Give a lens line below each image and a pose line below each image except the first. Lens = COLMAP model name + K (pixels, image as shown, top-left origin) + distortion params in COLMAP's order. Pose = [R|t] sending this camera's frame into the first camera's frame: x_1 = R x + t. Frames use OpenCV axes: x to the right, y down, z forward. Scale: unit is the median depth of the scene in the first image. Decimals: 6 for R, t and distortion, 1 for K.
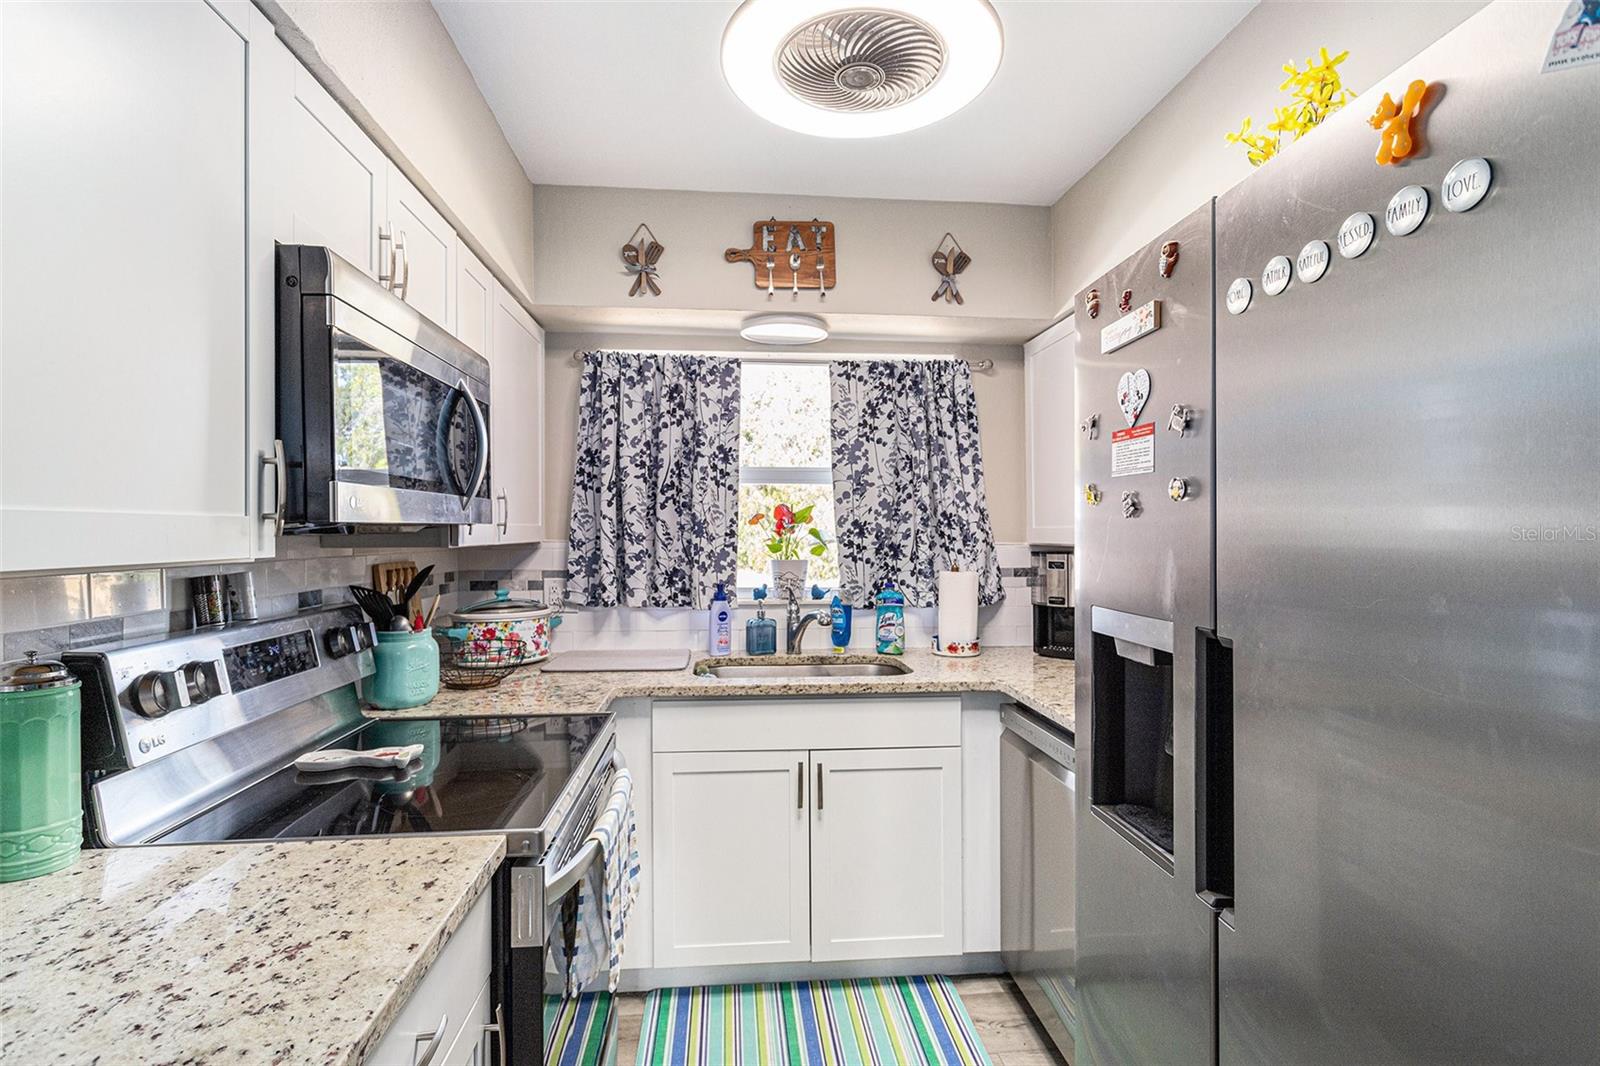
lens RADIAL K [[781.9, 0, 802.1], [0, 781.9, 528.4], [0, 0, 1]] dist [0.002754, -0.000416]
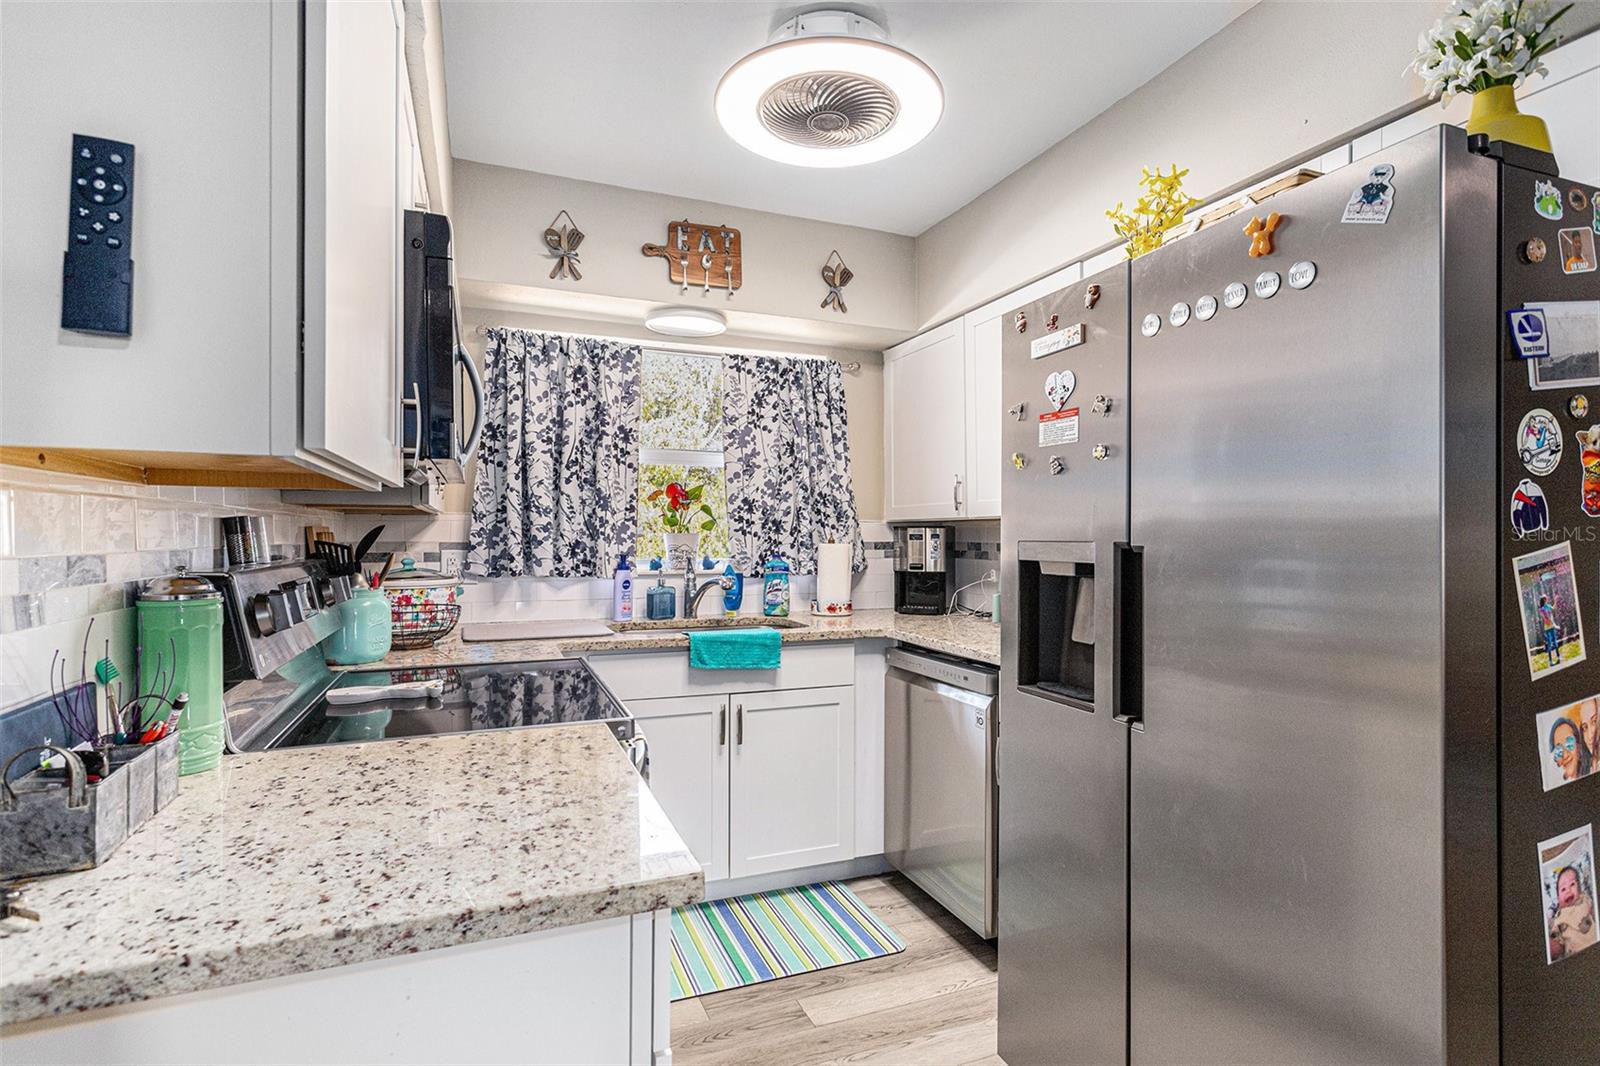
lens RADIAL K [[781.9, 0, 796.4], [0, 781.9, 535.8], [0, 0, 1]] dist [0.002754, -0.000416]
pose [[0.960894, 0.005658, 0.276857, -0.191726], [-0.007394, 0.999959, 0.005227, 0.041794], [-0.276816, -0.007070, 0.960897, -0.106804]]
